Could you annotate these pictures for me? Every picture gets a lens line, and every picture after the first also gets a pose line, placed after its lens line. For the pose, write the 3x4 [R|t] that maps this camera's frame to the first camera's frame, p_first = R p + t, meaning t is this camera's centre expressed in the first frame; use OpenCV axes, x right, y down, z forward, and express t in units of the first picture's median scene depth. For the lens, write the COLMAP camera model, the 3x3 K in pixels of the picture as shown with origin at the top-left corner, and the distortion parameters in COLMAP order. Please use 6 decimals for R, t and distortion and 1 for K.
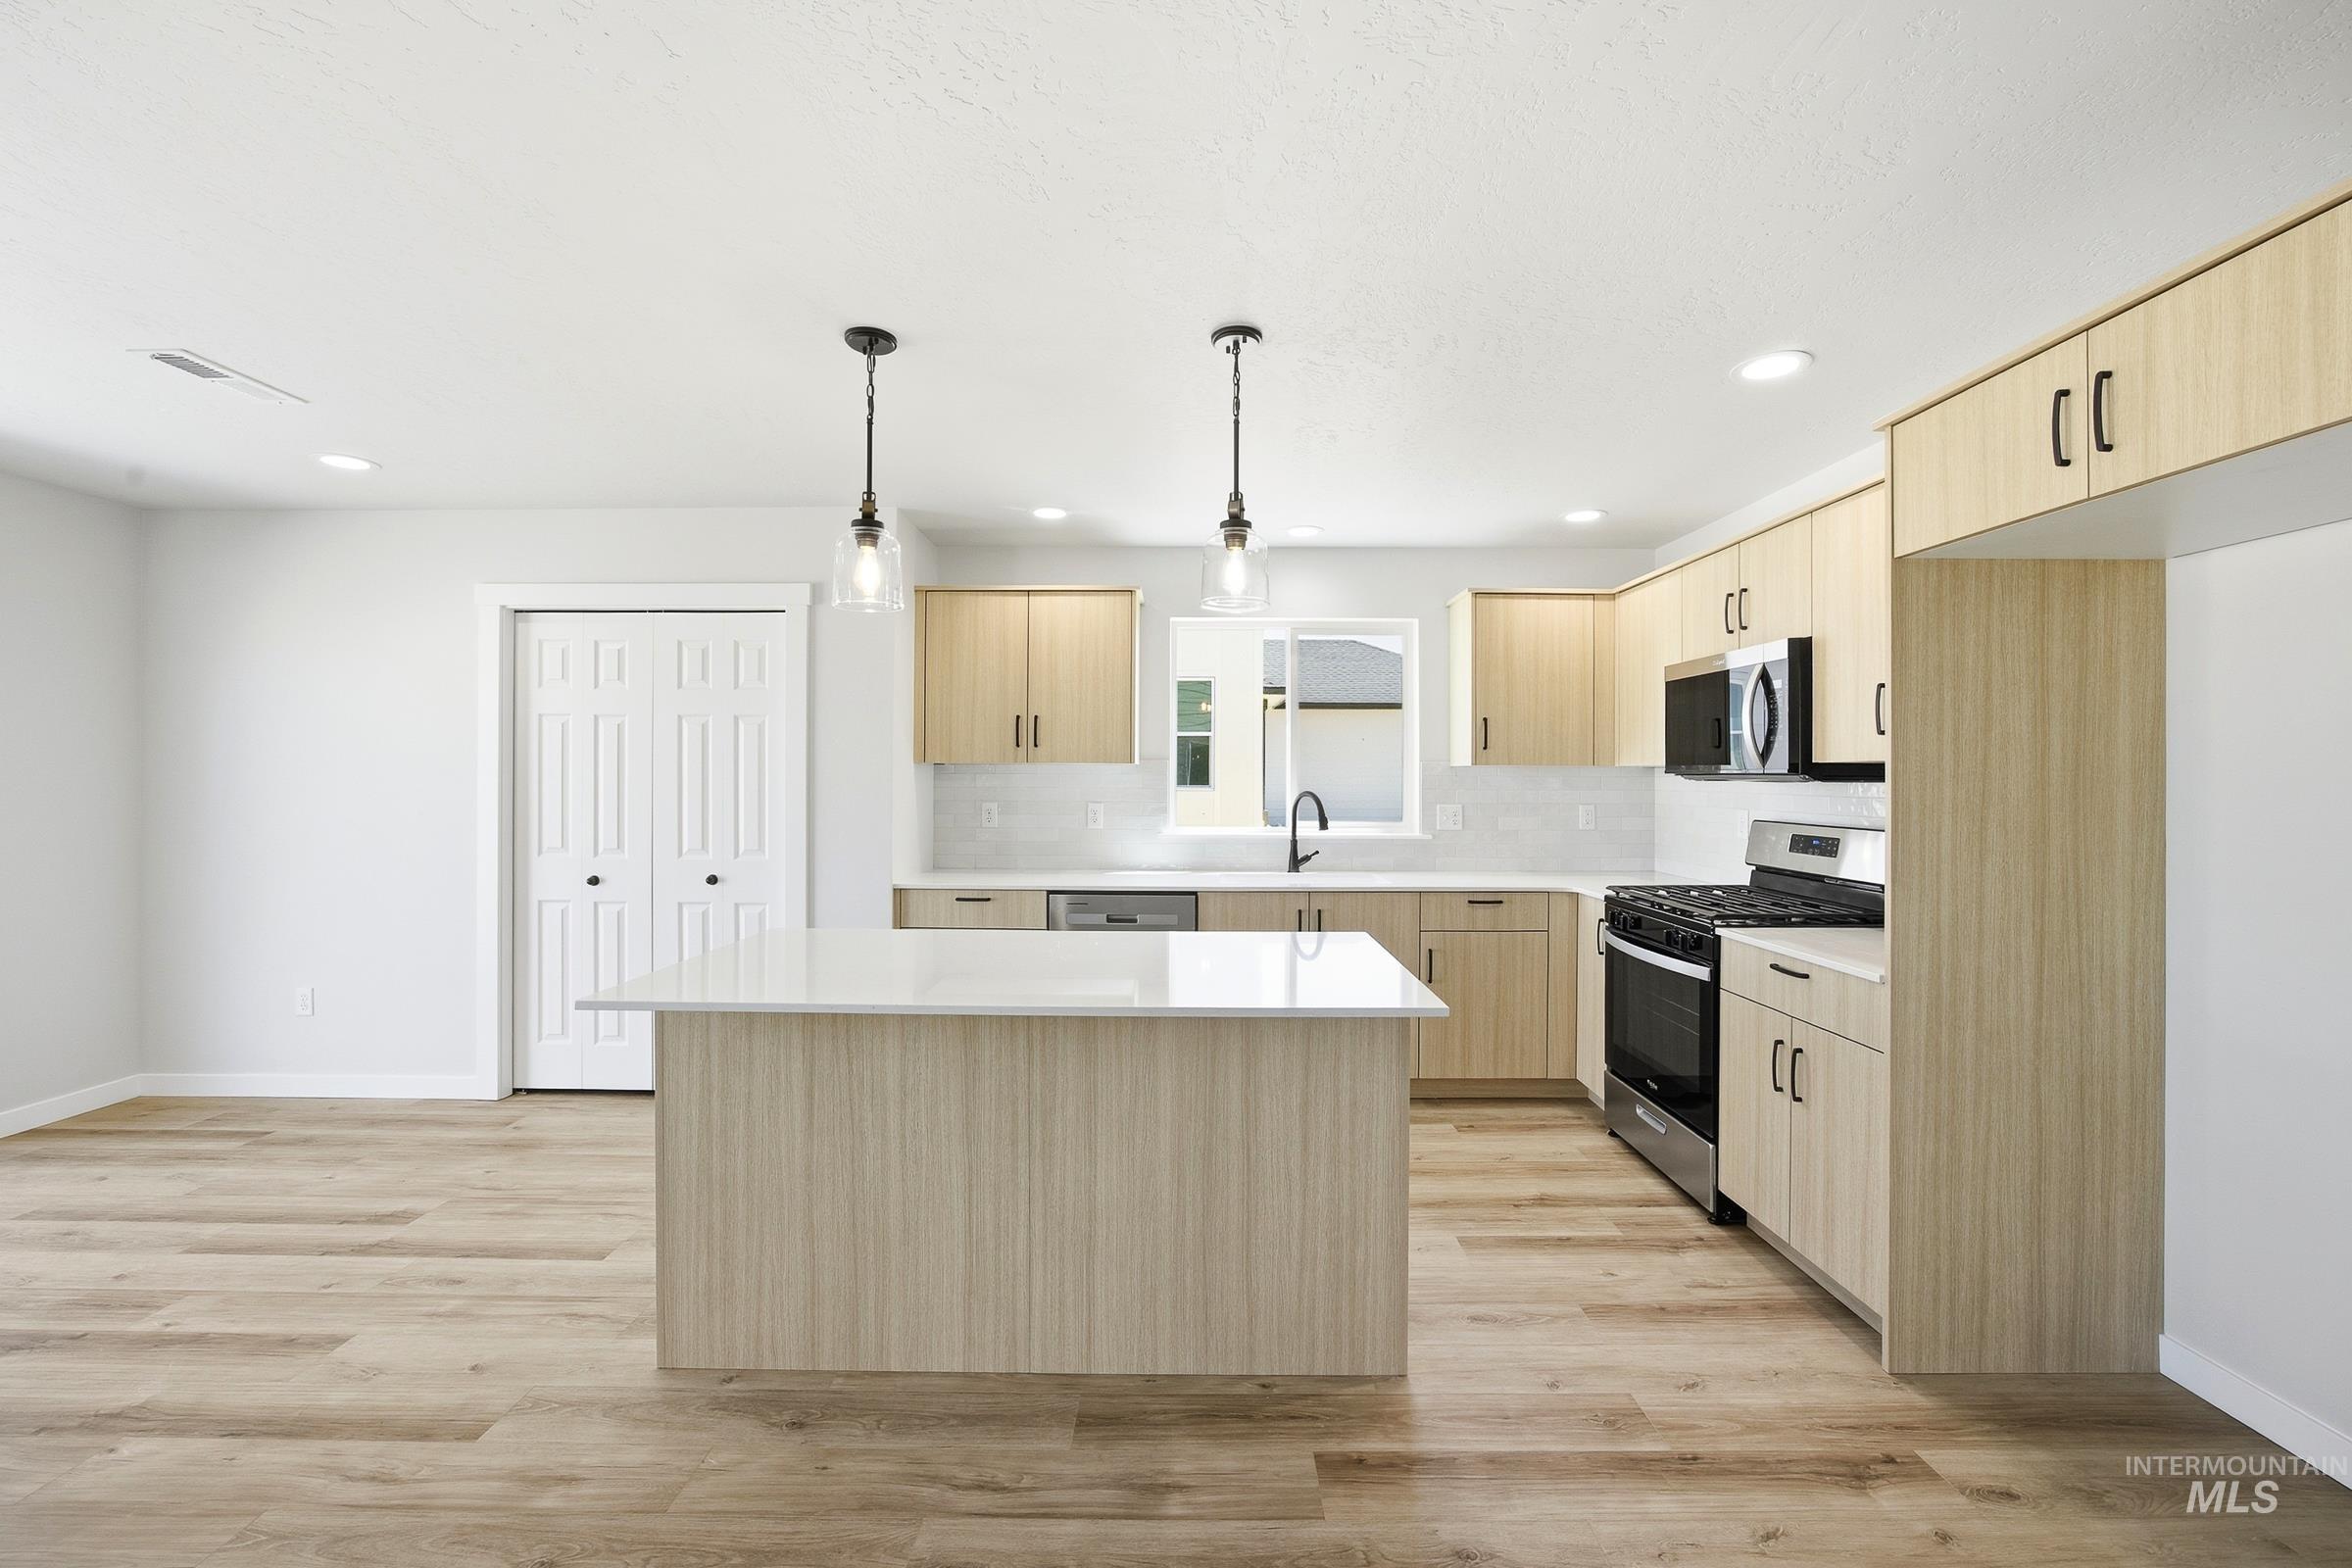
lens RADIAL K [[930.1, 0, 1161.1], [0, 930.1, 775.8], [0, 0, 1]] dist [-0.020038, 0.006762]
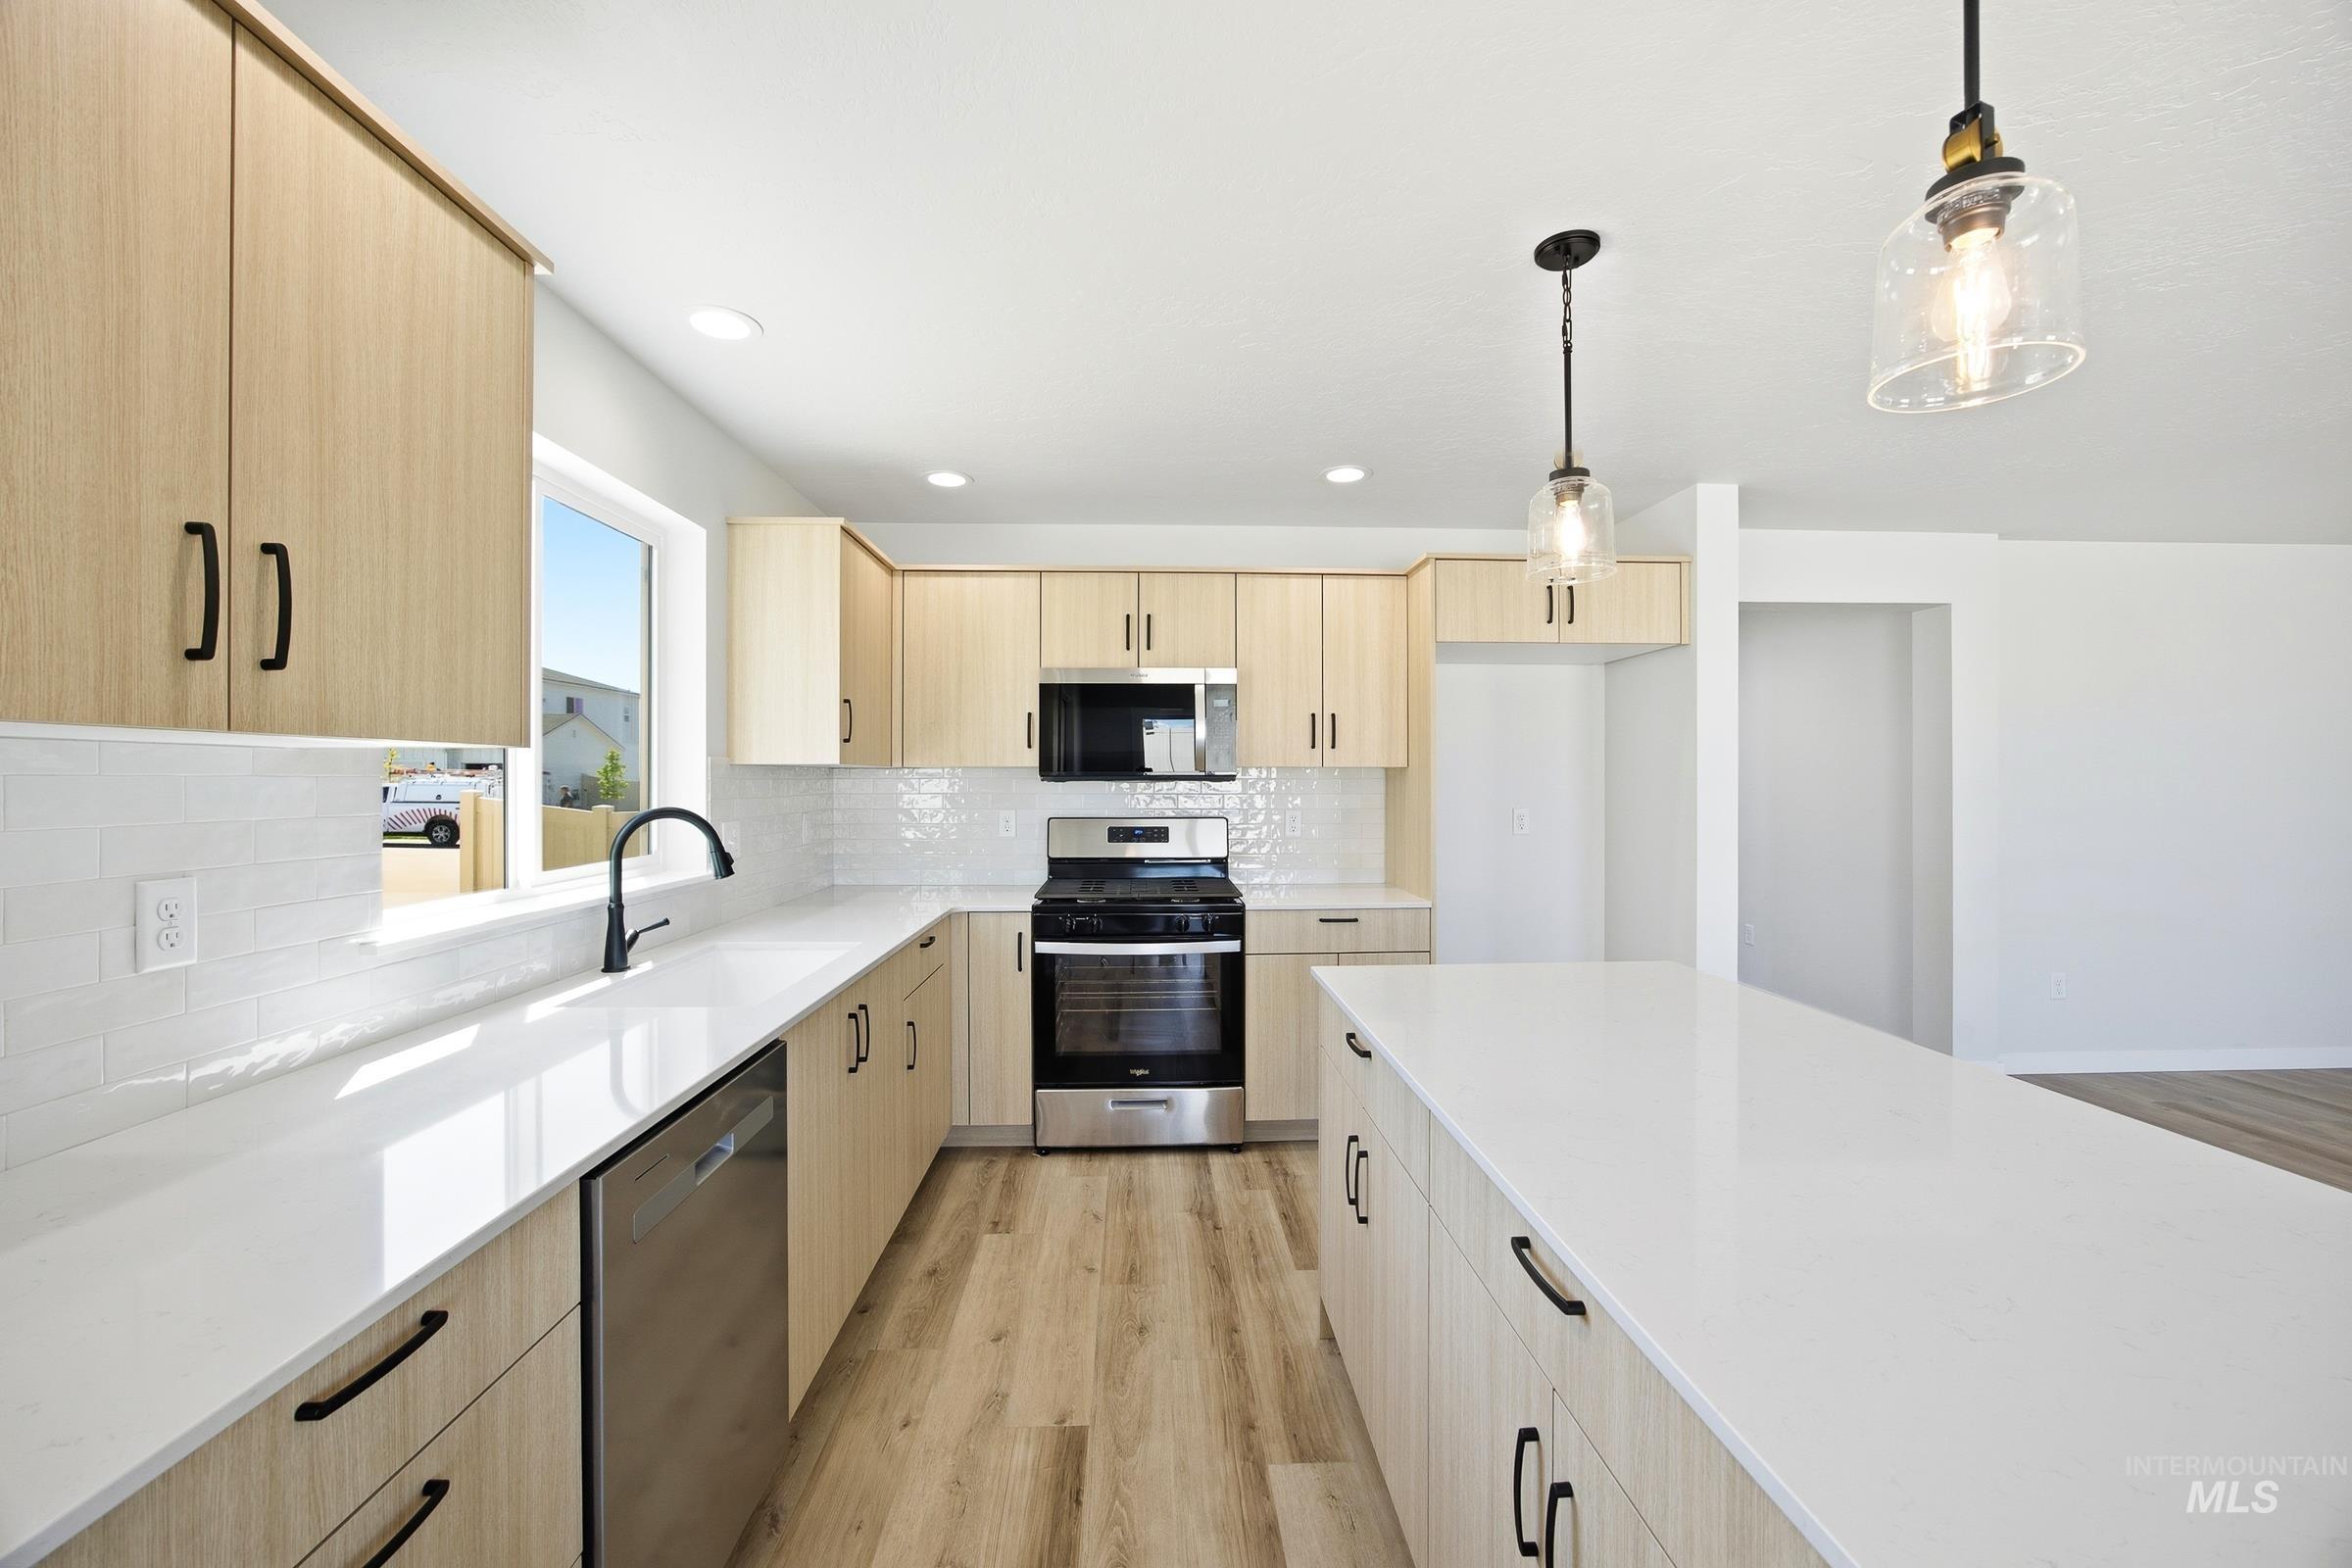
lens RADIAL K [[925.0, 0, 1145.9], [0, 925.0, 782.5], [0, 0, 1]] dist [-0.030248, 0.006595]
pose [[-0.058461, -0.006436, 0.998269, -0.465162], [0.001574, 0.999977, 0.006539, -0.001190], [-0.998288, 0.001954, -0.058450, 0.945764]]
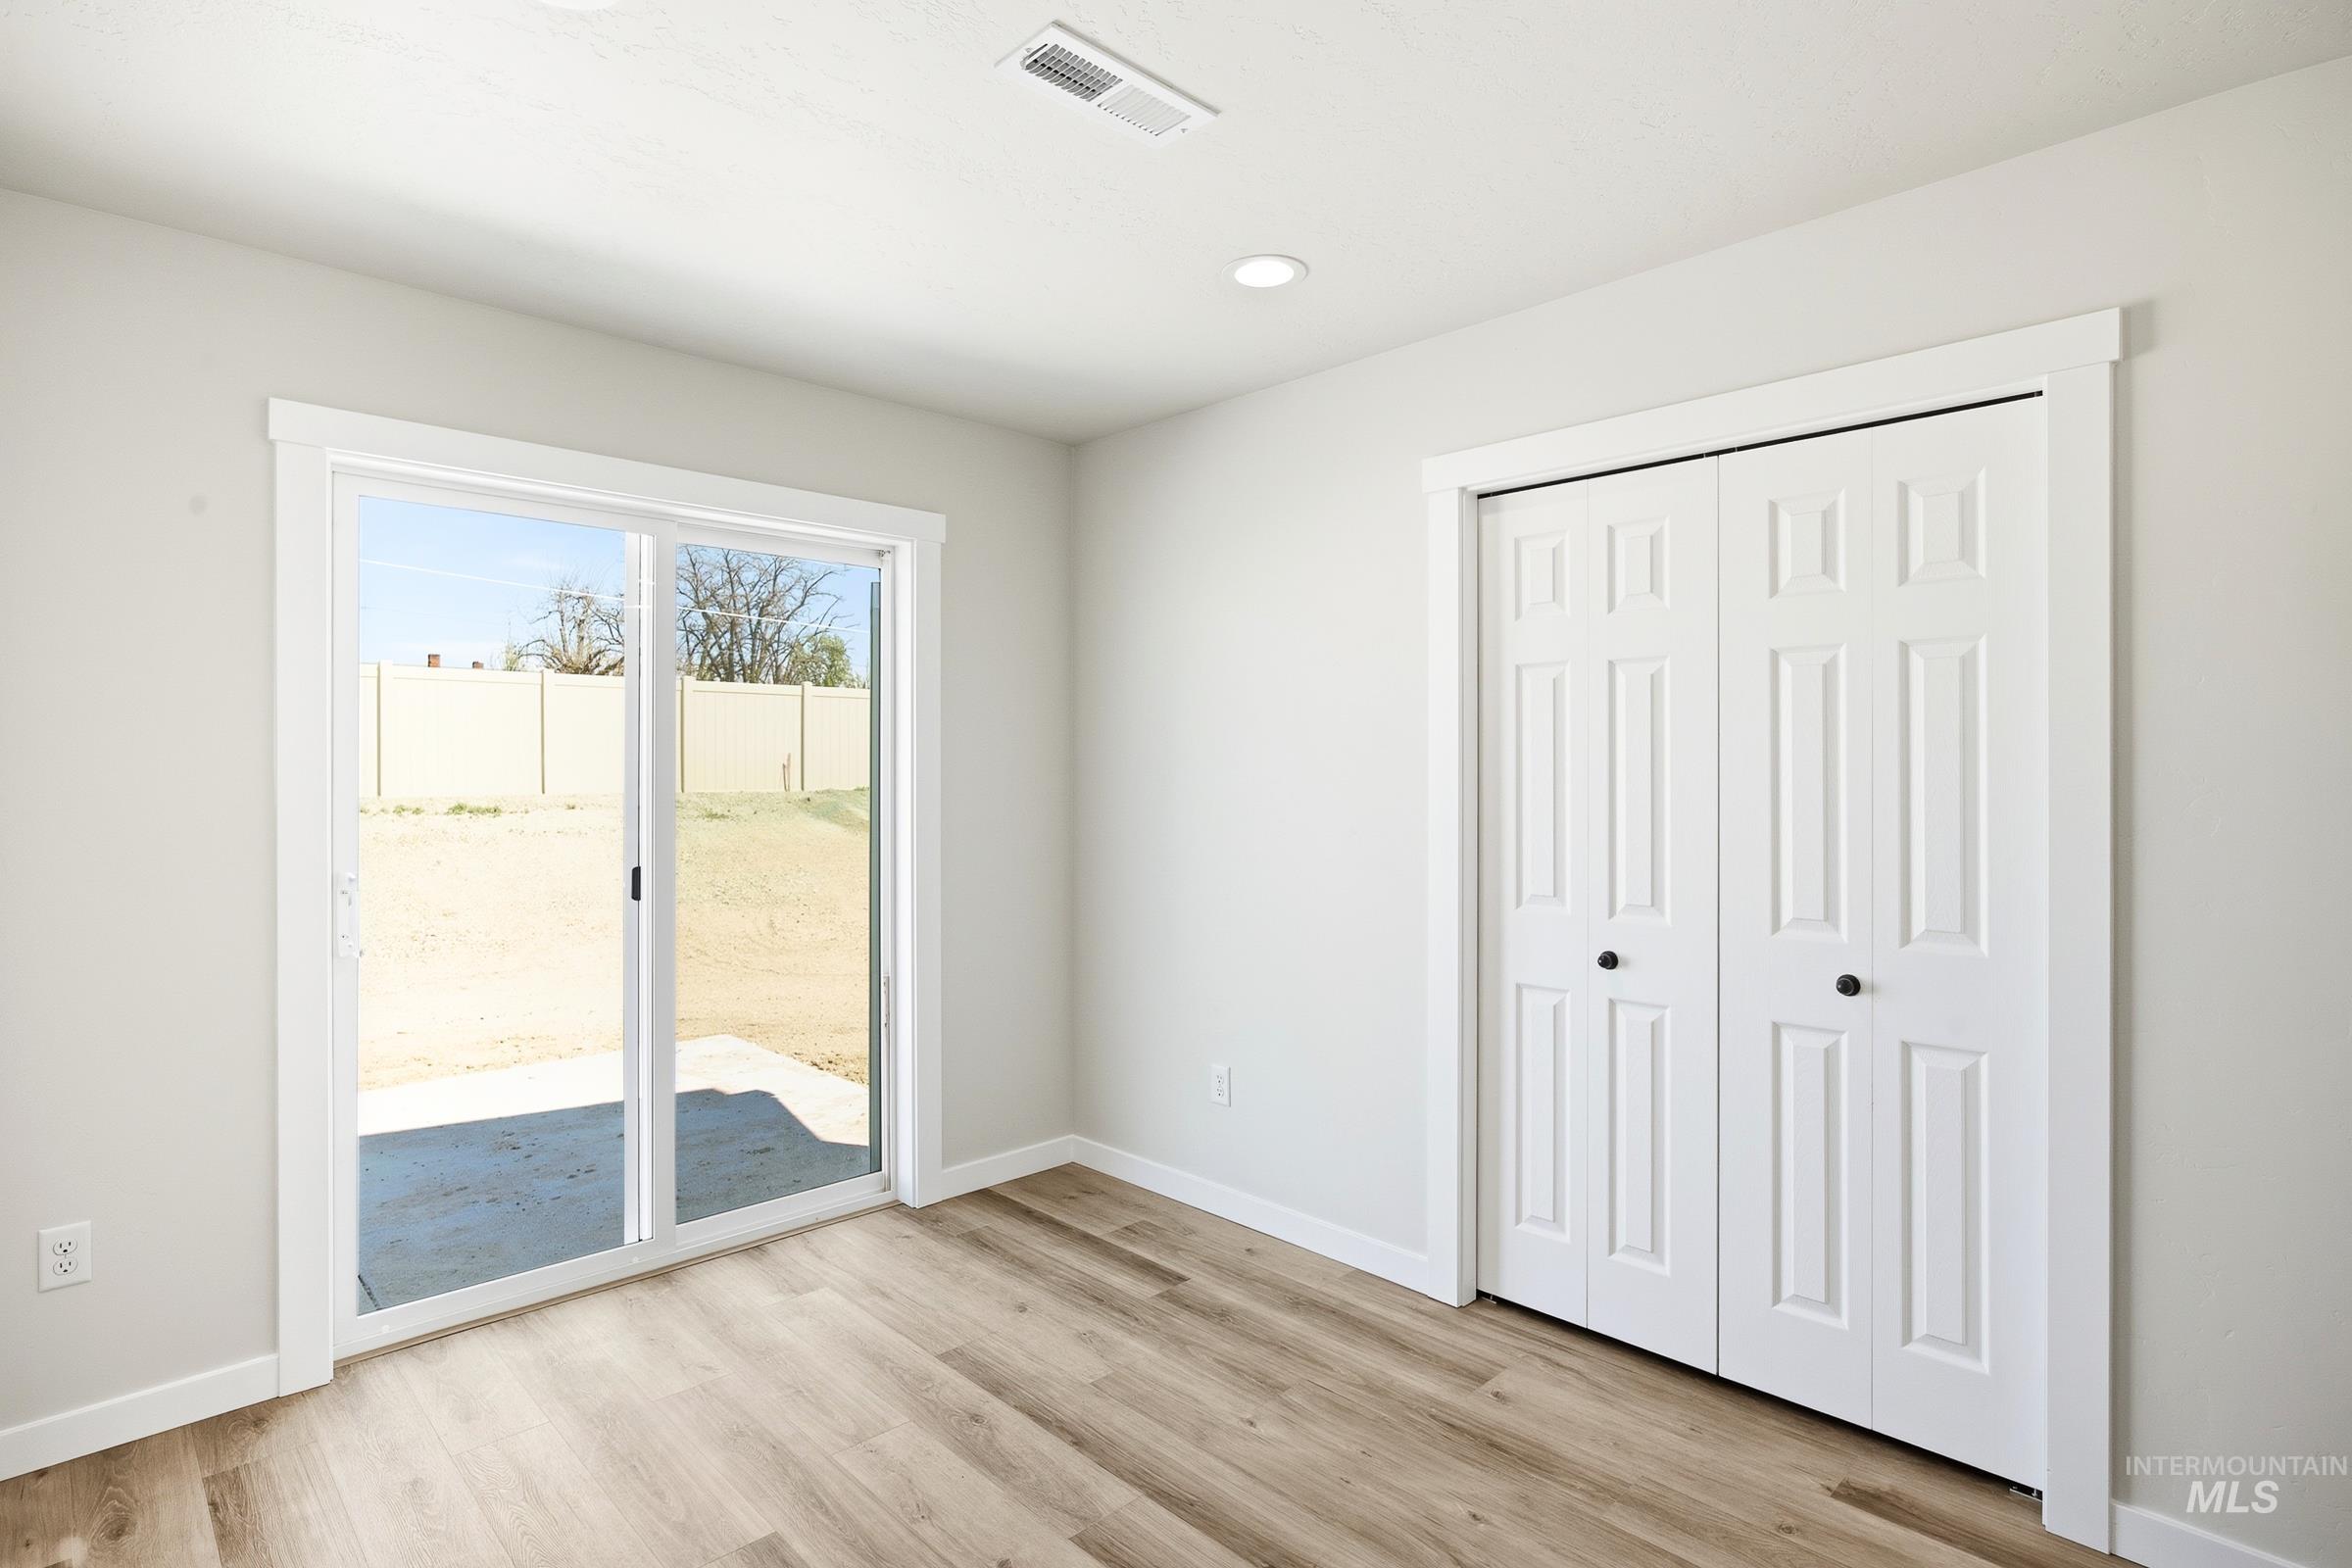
lens RADIAL K [[1167.0, 0, 1208.2], [0, 1167.0, 771.4], [0, 0, 1]] dist [0.003698, 0.000563]
pose [[0.722526, -0.000568, -0.691343, -0.339623], [0.003699, 0.999989, 0.003044, -0.002796], [0.691334, -0.004757, 0.722520, 0.368275]]
